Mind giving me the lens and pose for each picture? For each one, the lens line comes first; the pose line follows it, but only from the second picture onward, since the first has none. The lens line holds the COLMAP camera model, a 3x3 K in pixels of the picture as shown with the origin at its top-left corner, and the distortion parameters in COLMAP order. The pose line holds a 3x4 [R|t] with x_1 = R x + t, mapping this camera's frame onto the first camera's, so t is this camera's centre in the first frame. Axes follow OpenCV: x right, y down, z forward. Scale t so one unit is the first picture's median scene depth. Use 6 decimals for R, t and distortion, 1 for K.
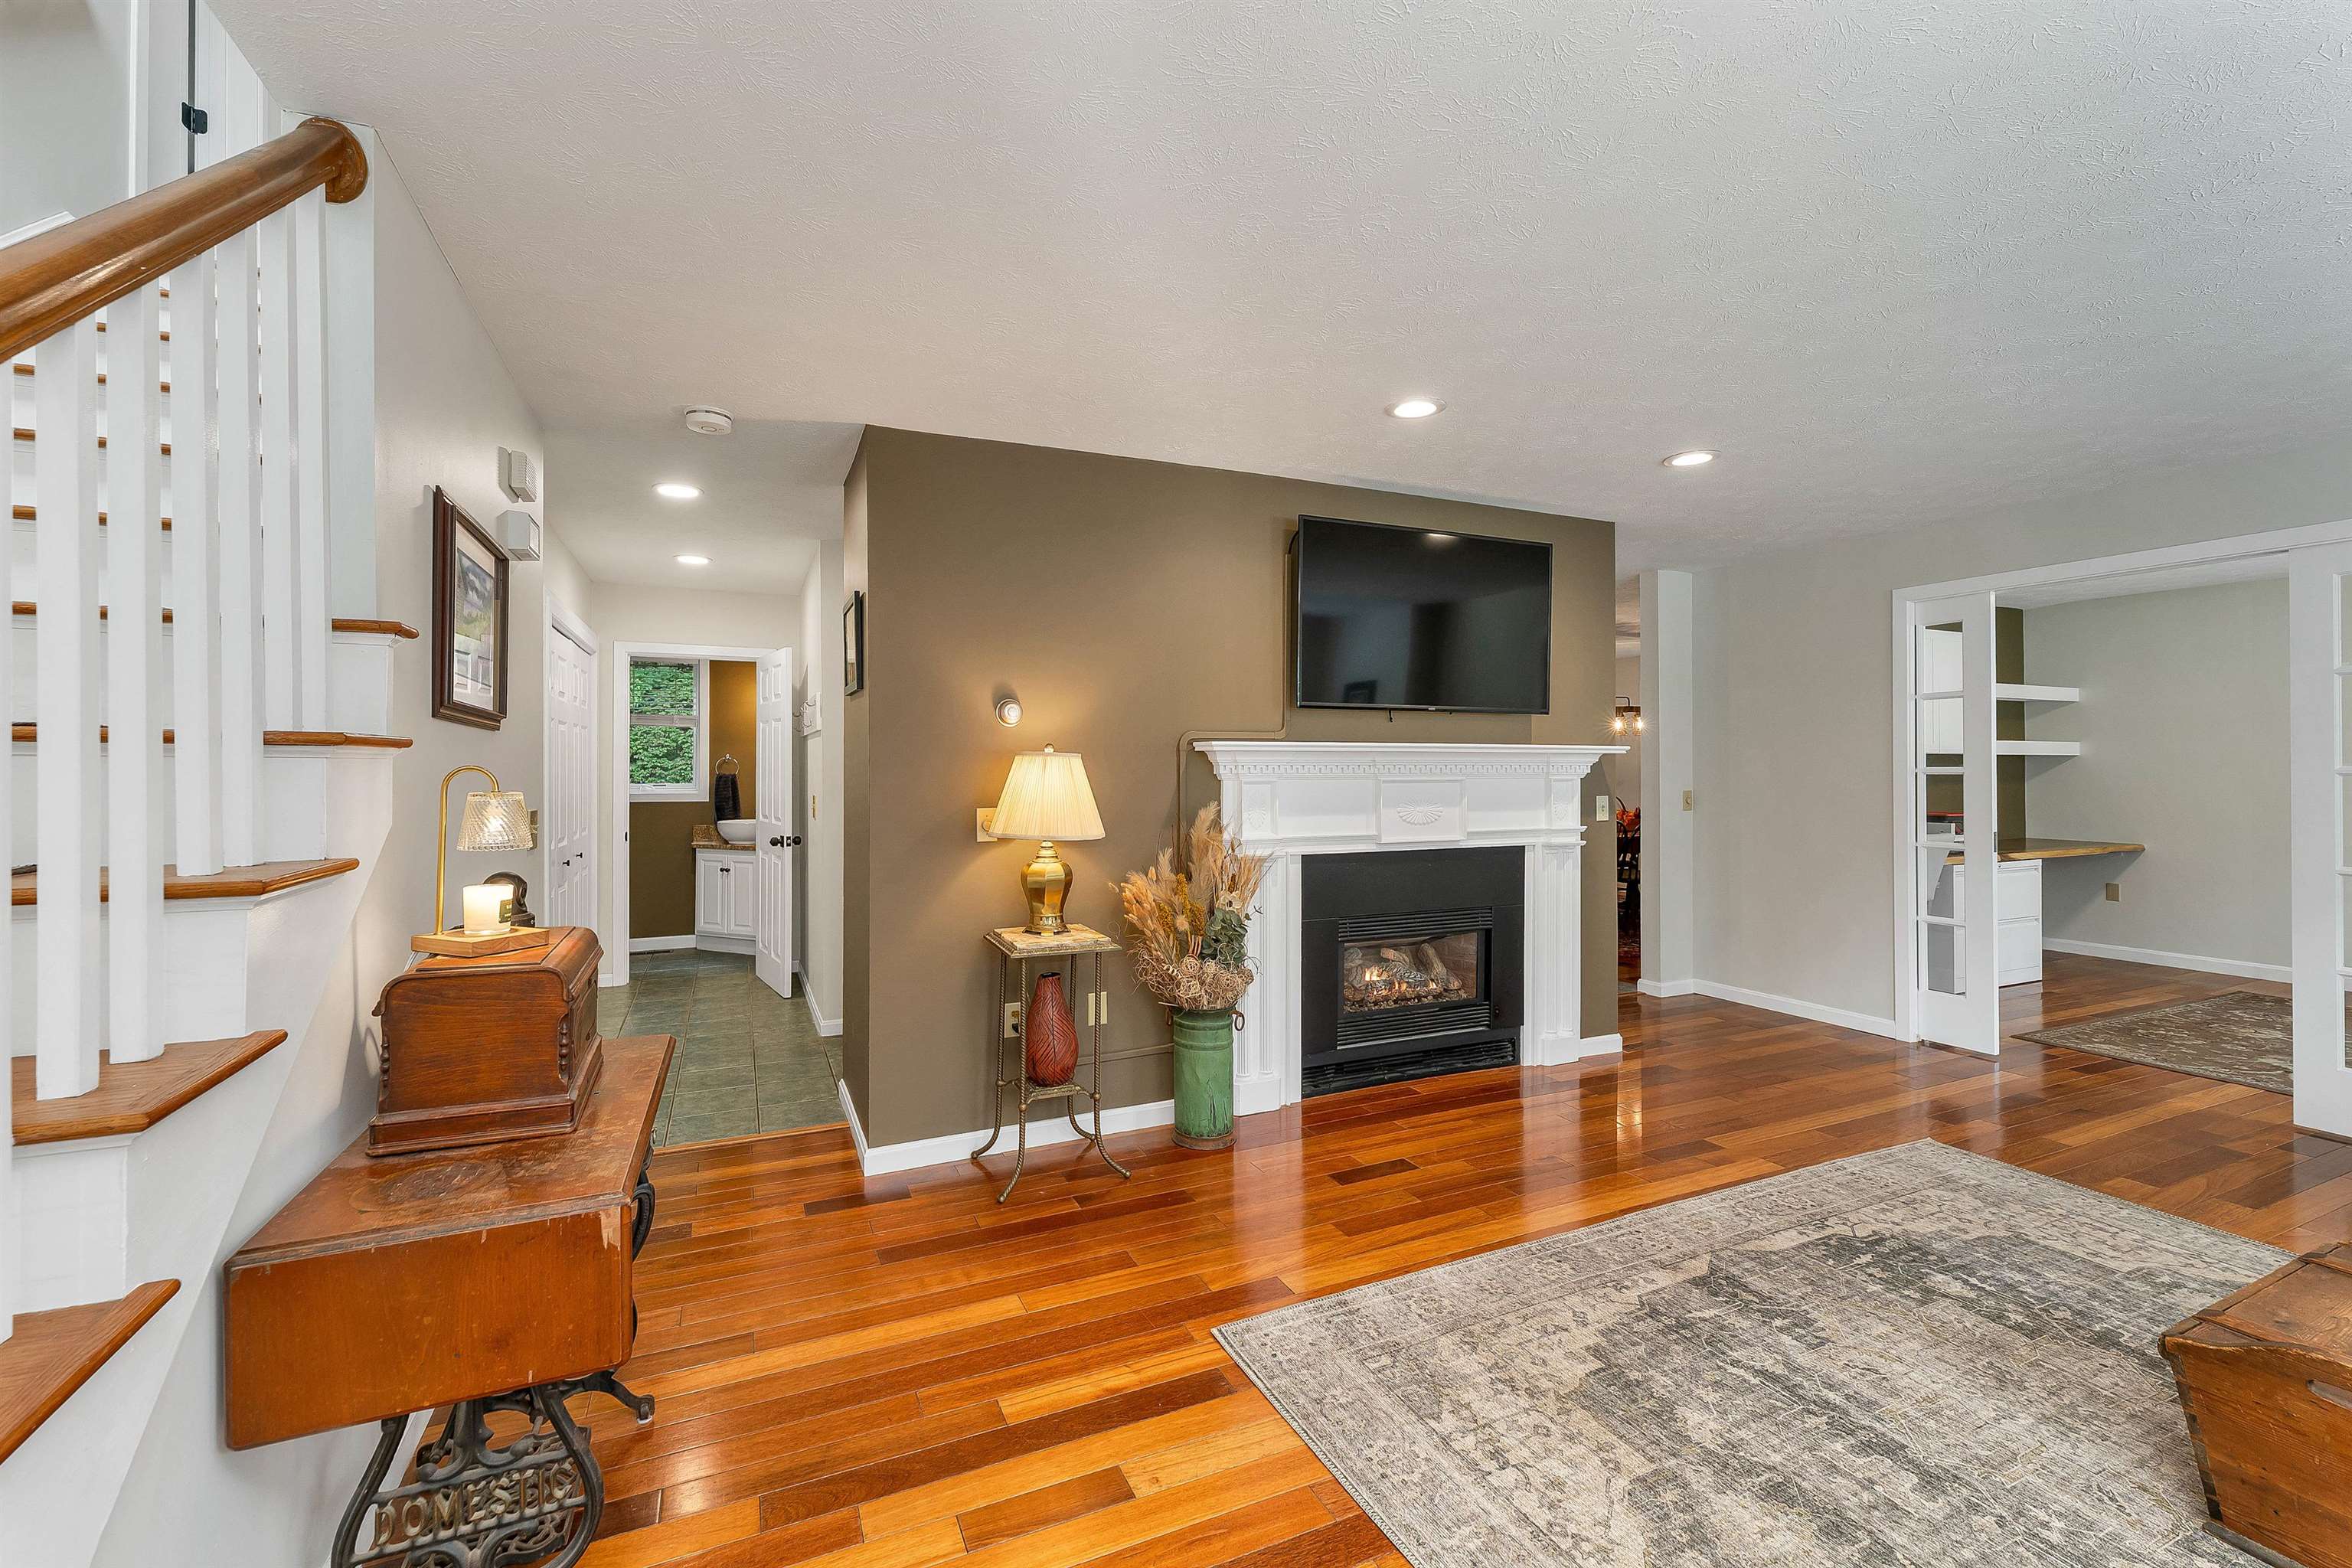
lens RADIAL K [[980.2, 0, 1159.2], [0, 980.2, 765.5], [0, 0, 1]] dist [0.003521, -0.000258]
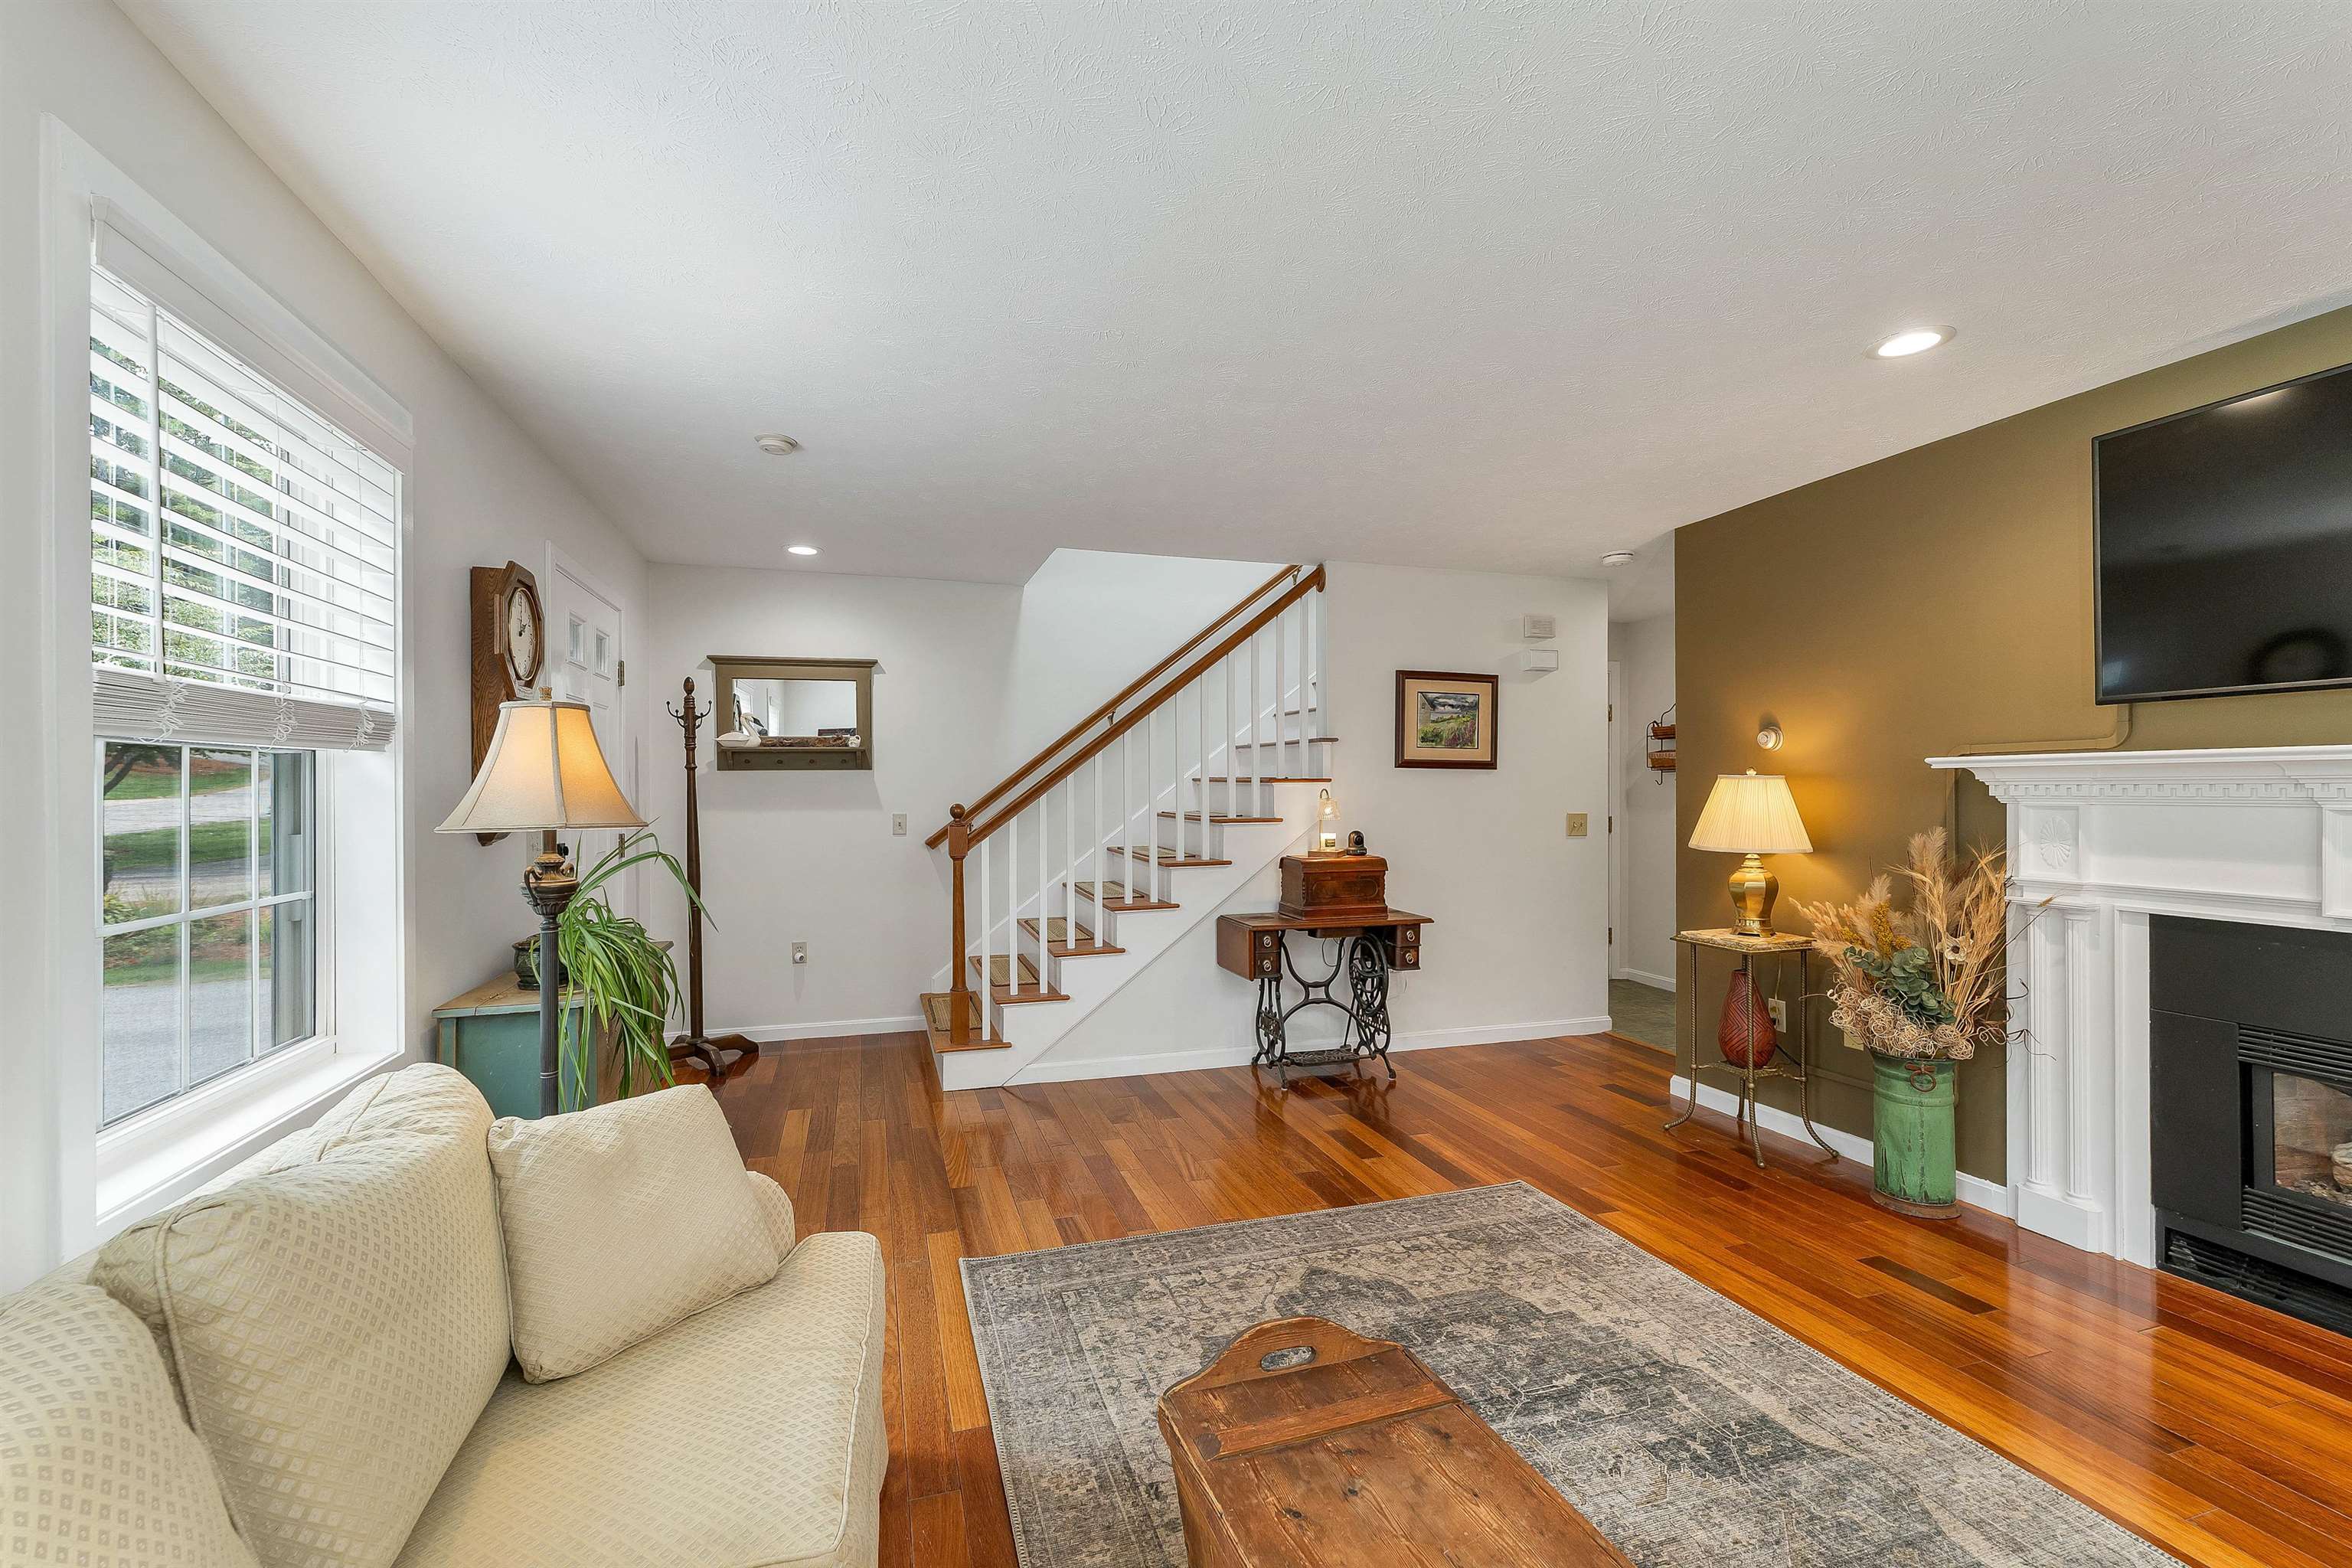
lens RADIAL K [[980.2, 0, 1162.5], [0, 980.2, 788.9], [0, 0, 1]] dist [0.003521, -0.000258]
pose [[-0.118500, 0.002828, -0.992950, 1.391557], [0.005853, 0.999981, 0.002150, -0.004866], [0.992937, -0.005557, -0.118514, 0.589189]]
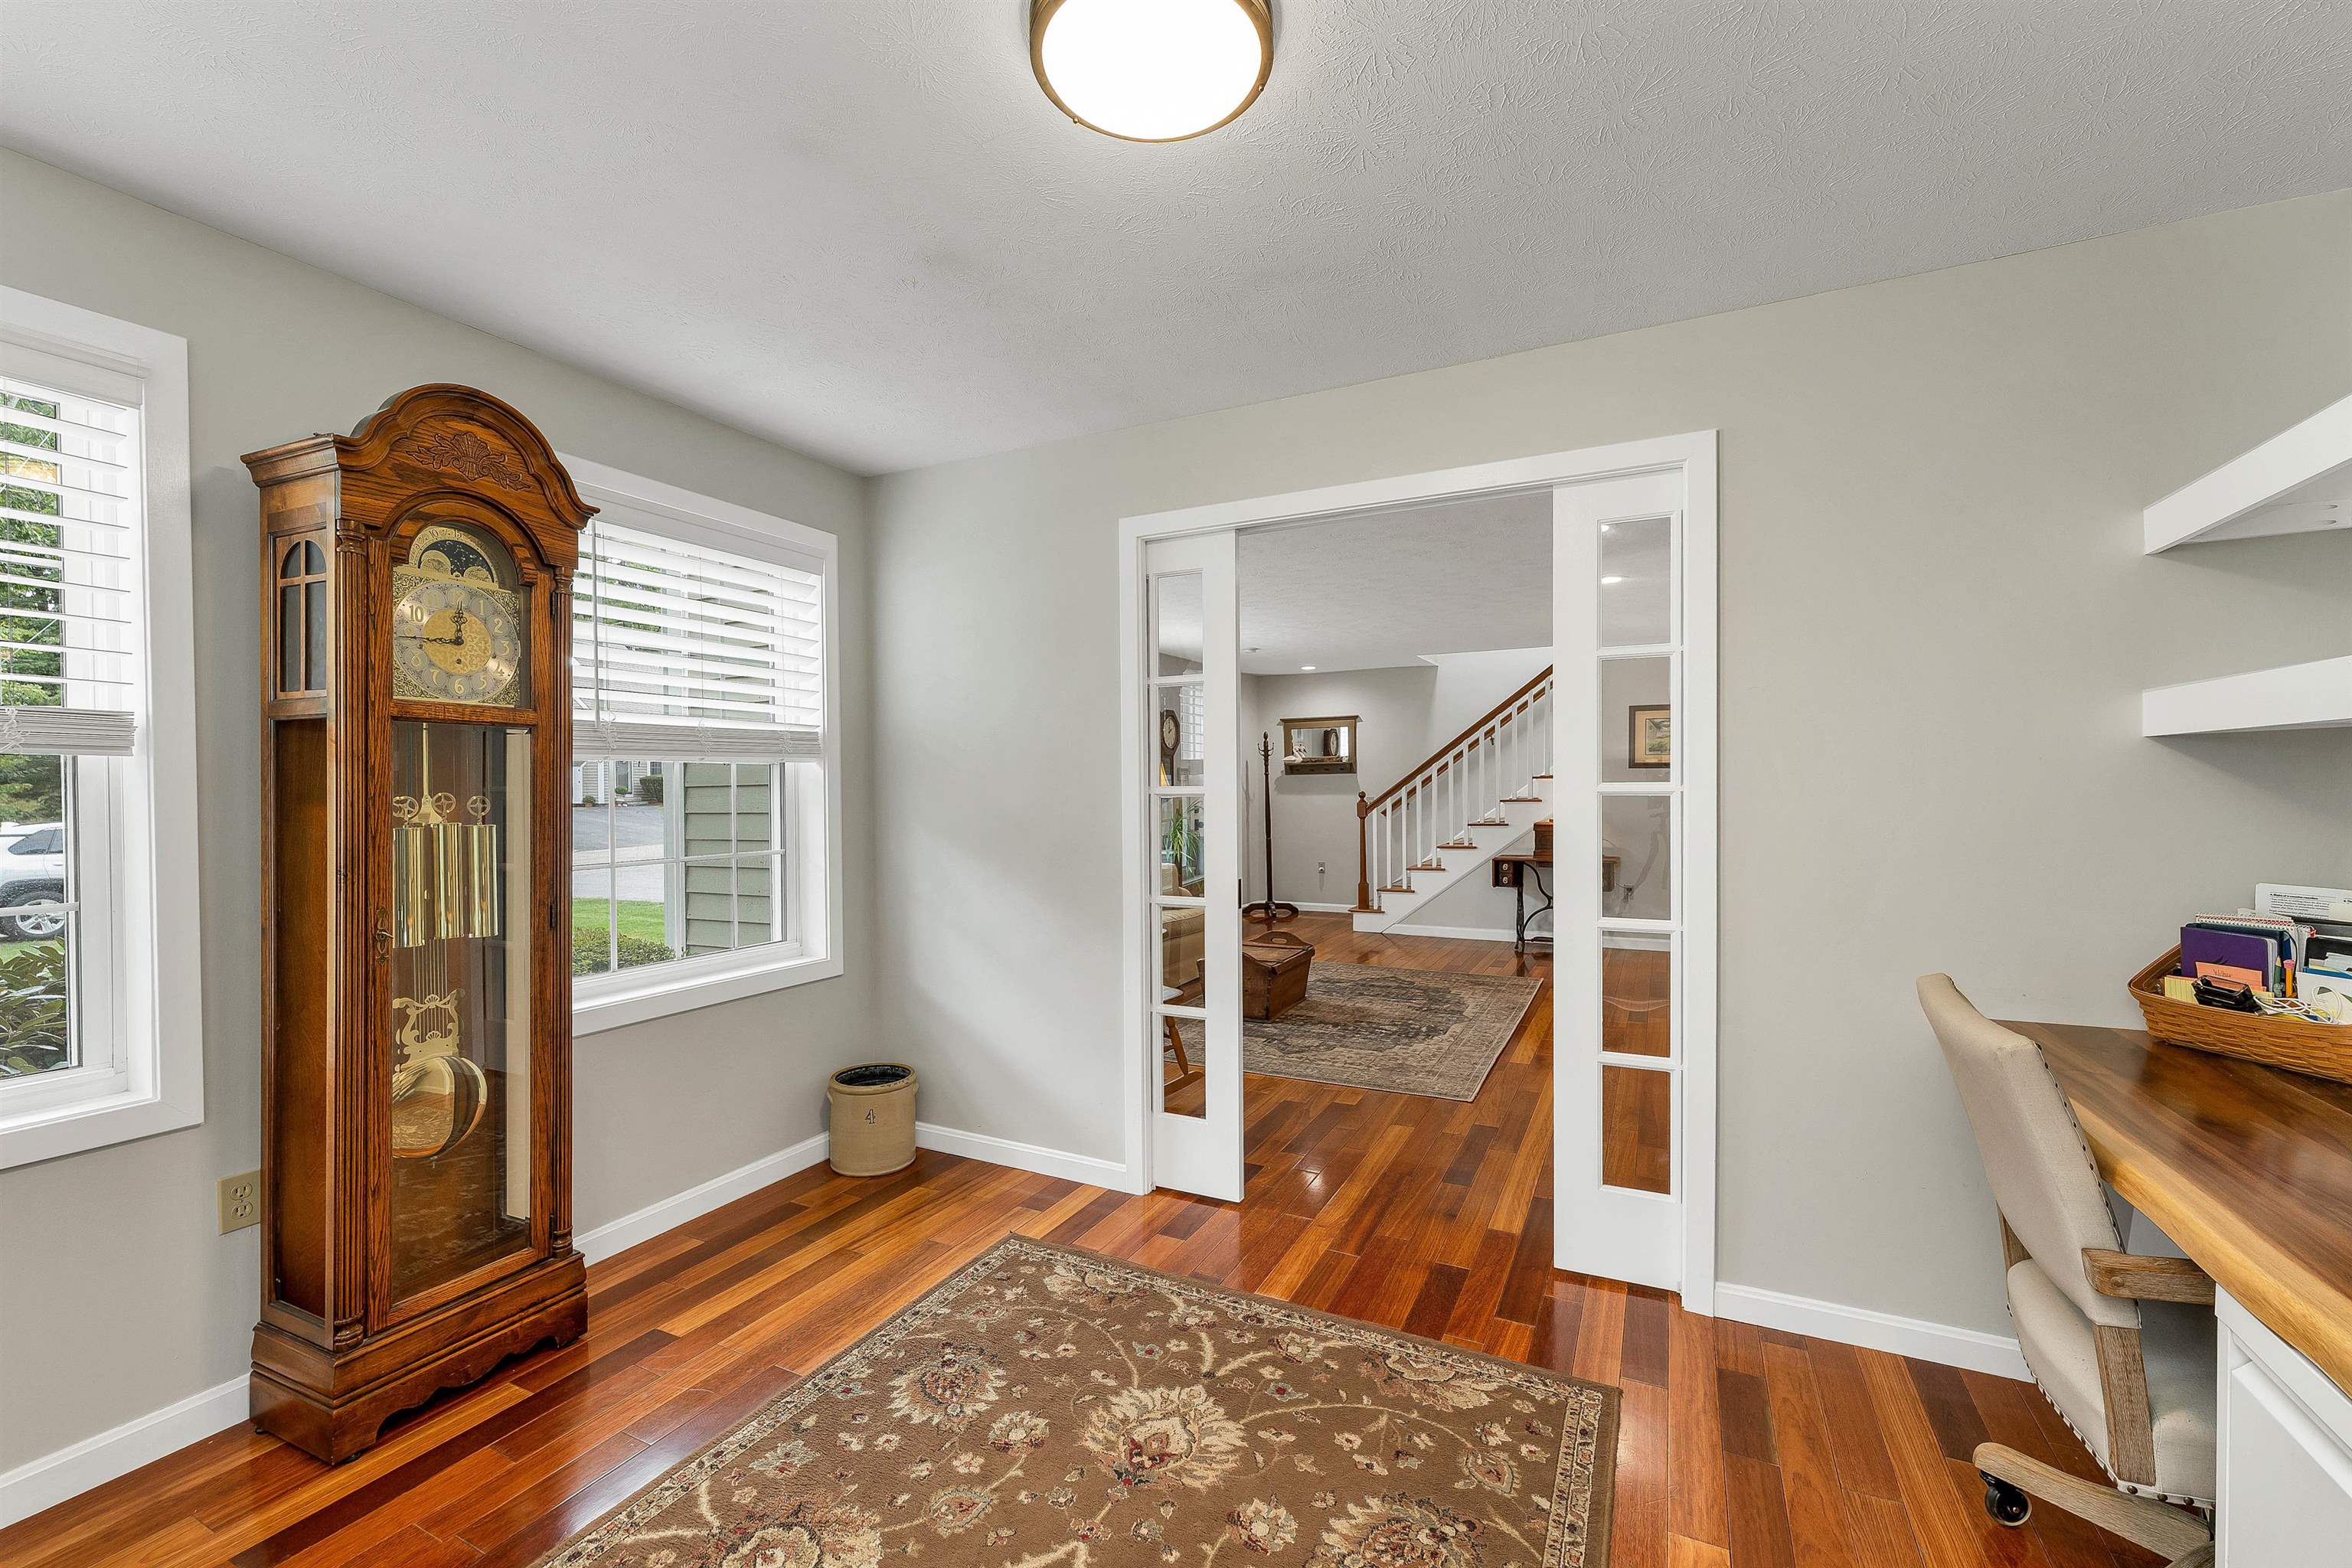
lens RADIAL K [[980.2, 0, 1161.1], [0, 980.2, 788.3], [0, 0, 1]] dist [0.003521, -0.000258]
pose [[-0.779518, 0.010827, -0.626286, 2.459673], [0.012584, 0.999919, 0.001623, -0.001831], [0.626253, -0.006616, -0.779592, 2.296918]]
